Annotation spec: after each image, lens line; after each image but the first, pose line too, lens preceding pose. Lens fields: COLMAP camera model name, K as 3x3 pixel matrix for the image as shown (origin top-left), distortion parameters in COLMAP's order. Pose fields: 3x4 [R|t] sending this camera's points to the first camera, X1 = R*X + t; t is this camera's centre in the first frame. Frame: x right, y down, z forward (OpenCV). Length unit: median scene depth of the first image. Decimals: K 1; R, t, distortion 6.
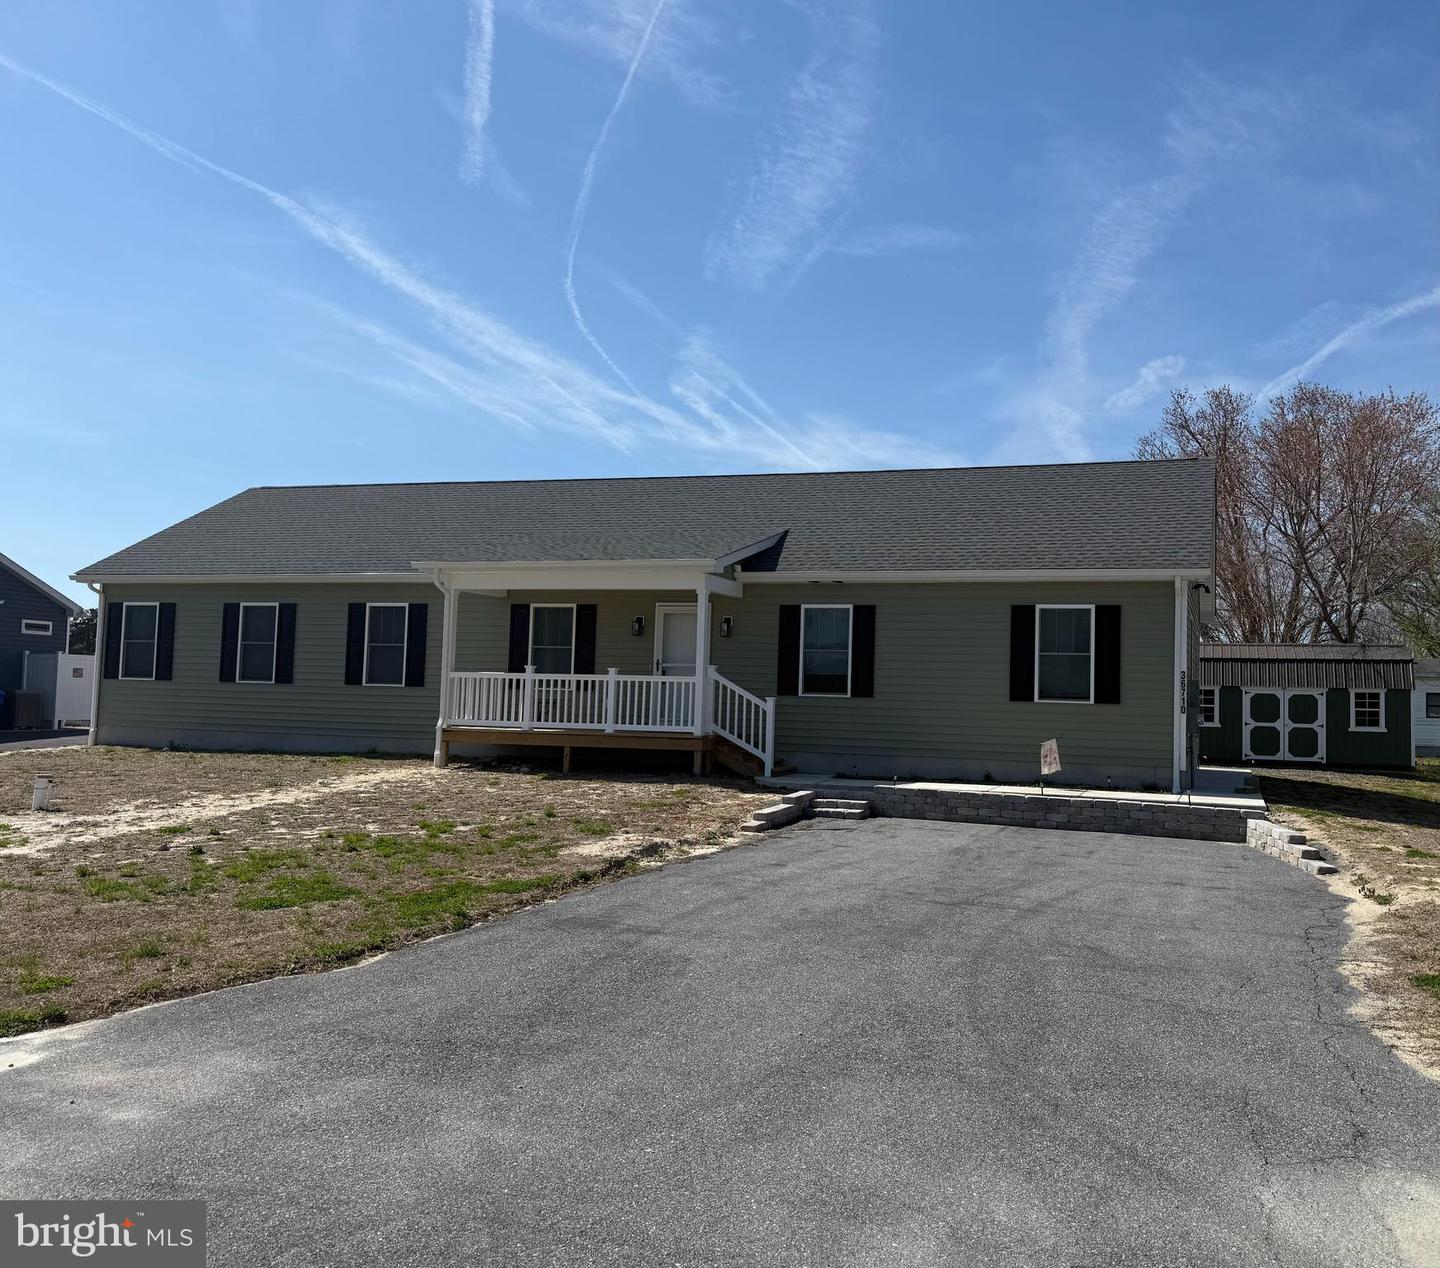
lens RADIAL K [[1220.8, 0, 870.4], [0, 1220.8, 627.9], [0, 0, 1]] dist [0.164001, -0.247872]
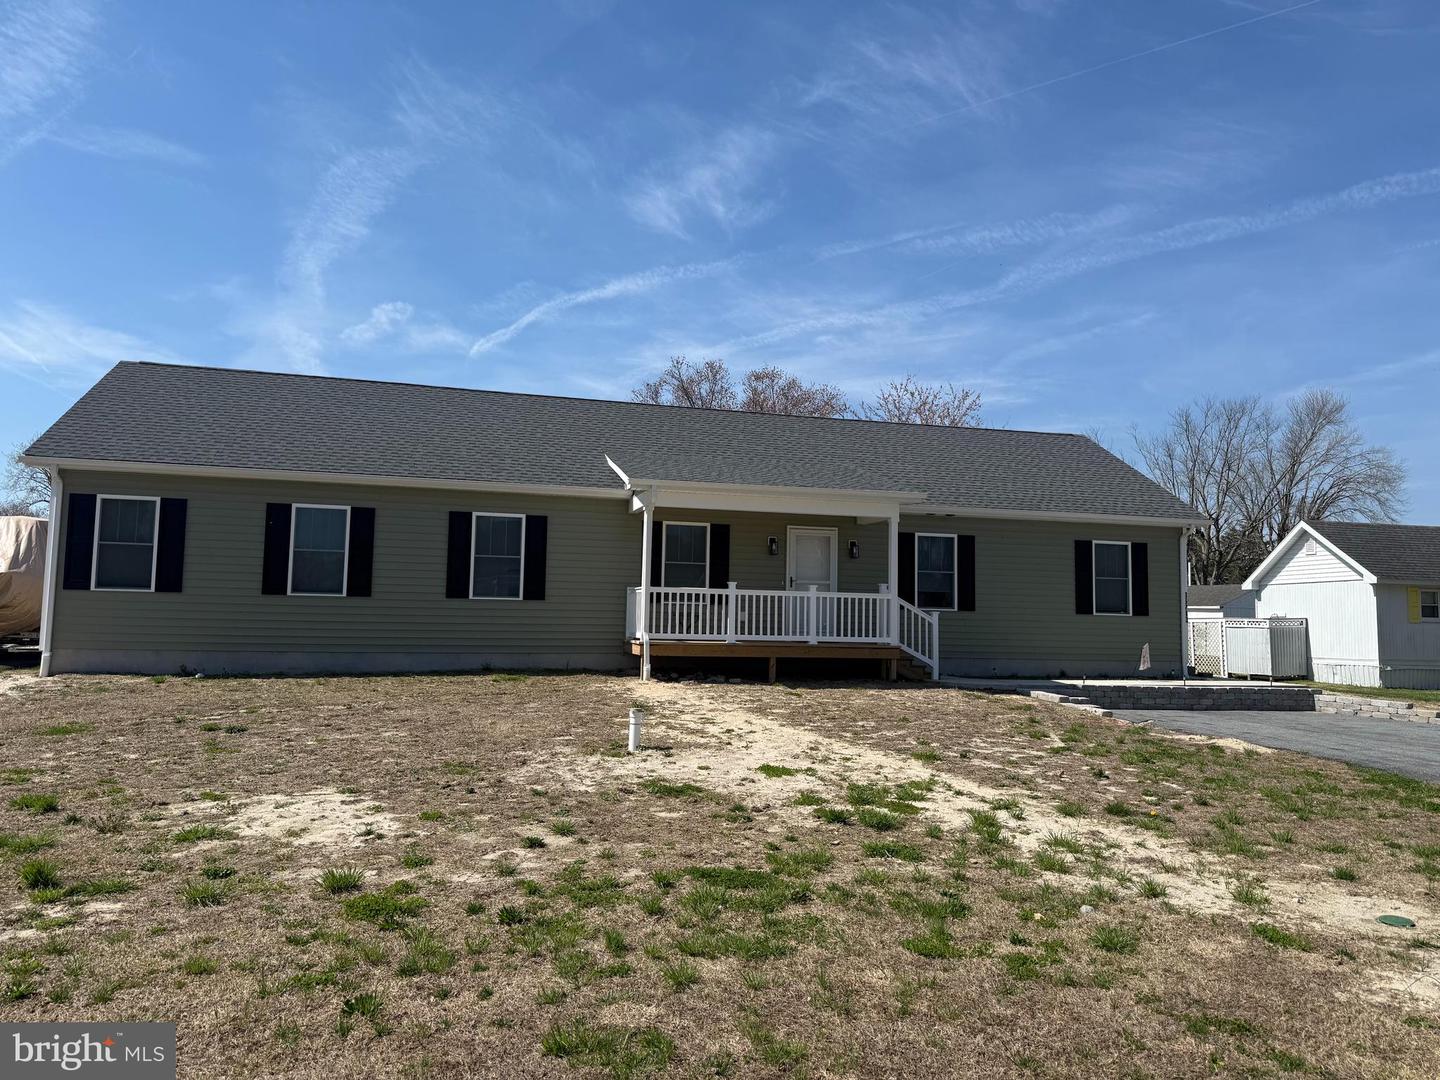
lens RADIAL K [[1001.7, 0, 720.0], [0, 1001.7, 540.0], [0, 0, 1]] dist [0.077806, -0.083416]
pose [[0.853812, 0.030793, 0.519670, -0.640418], [-0.032198, 0.999462, -0.006321, 0.000266], [-0.519584, -0.011336, 0.854344, 0.235273]]
